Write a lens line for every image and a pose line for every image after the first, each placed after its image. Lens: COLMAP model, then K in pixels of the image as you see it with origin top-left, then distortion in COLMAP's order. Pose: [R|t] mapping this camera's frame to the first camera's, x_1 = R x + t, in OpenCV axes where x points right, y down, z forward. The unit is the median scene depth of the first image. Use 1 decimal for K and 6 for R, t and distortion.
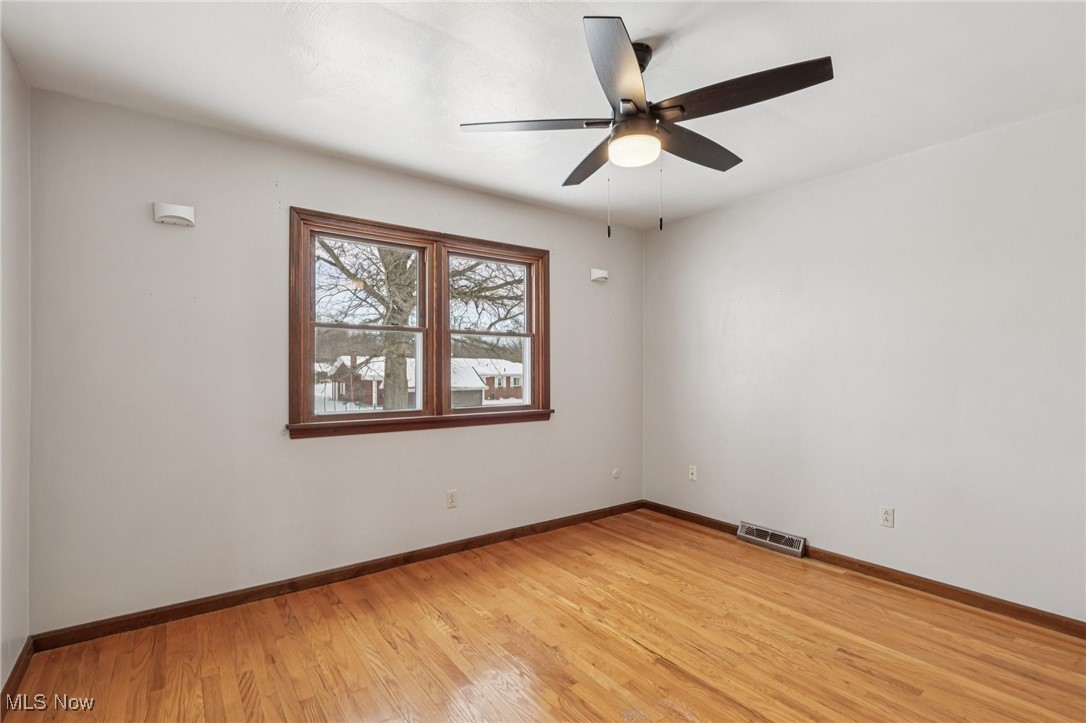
lens RADIAL K [[507.0, 0, 544.5], [0, 507.0, 372.2], [0, 0, 1]] dist [0.001423, -0.000763]
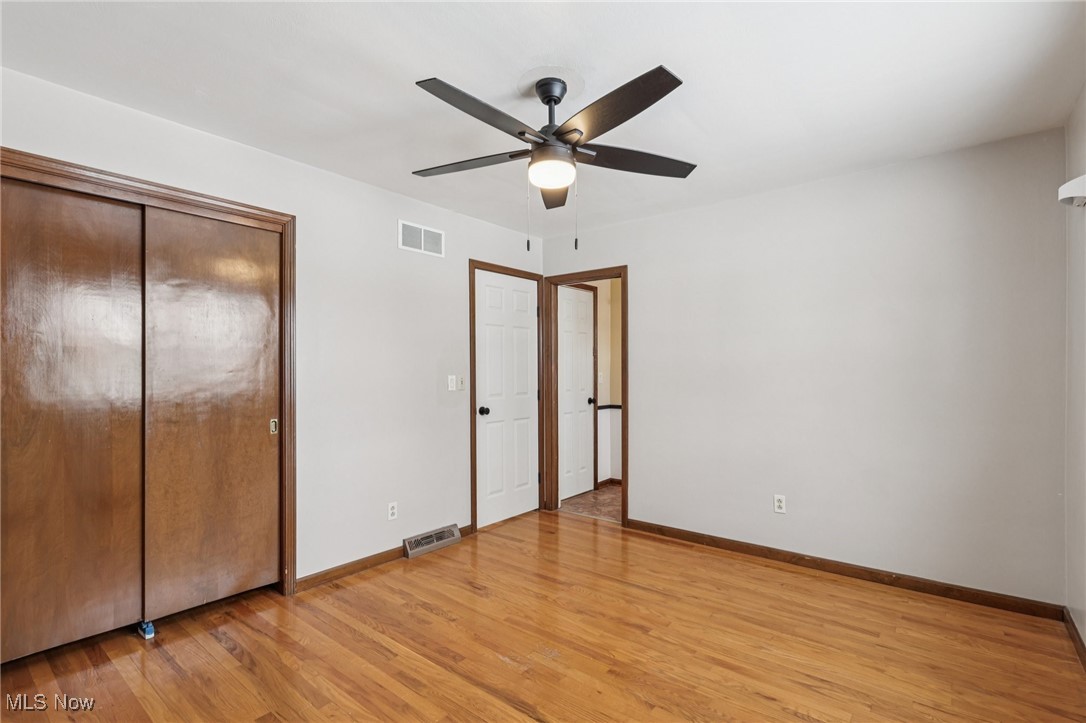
lens RADIAL K [[507.0, 0, 544.5], [0, 507.0, 372.2], [0, 0, 1]] dist [0.001423, -0.000763]
pose [[-0.968600, 0.002405, -0.248611, 0.347770], [0.001952, 0.999996, 0.002070, -0.011540], [0.248615, 0.001519, -0.968601, 1.535999]]
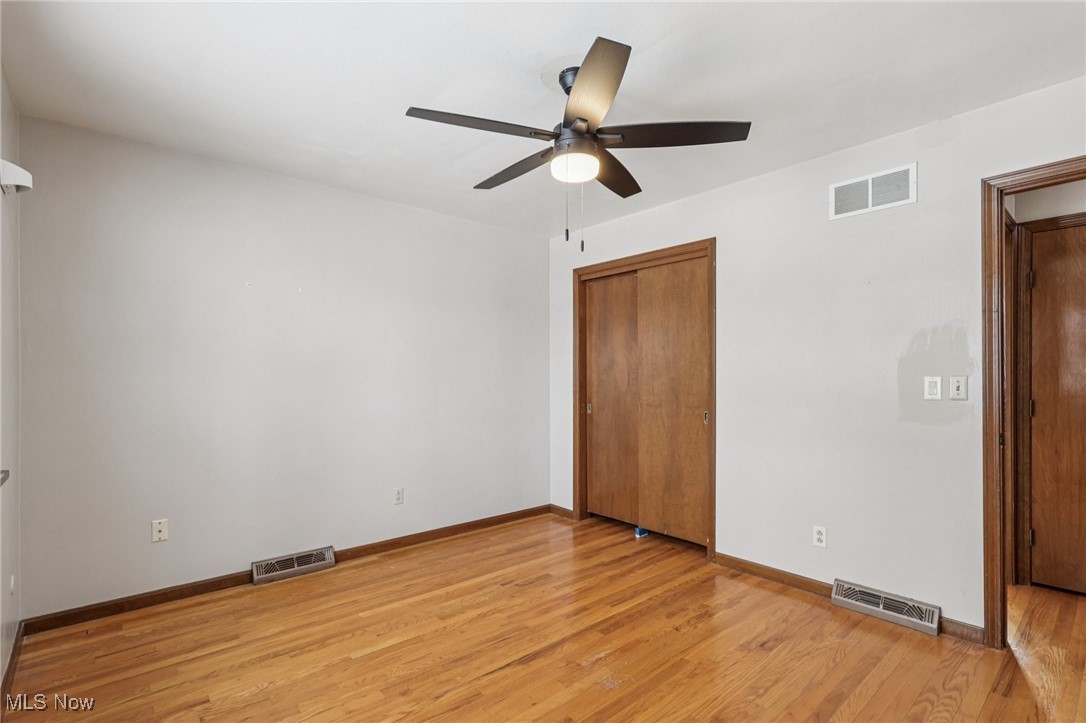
lens RADIAL K [[508.3, 0, 537.6], [0, 508.3, 381.0], [0, 0, 1]] dist [0.003983, 0.000069]
pose [[-0.075834, -0.010587, 0.997064, -0.653446], [0.004648, 0.999929, 0.010971, -0.005386], [-0.997110, 0.005466, -0.075779, 0.866630]]
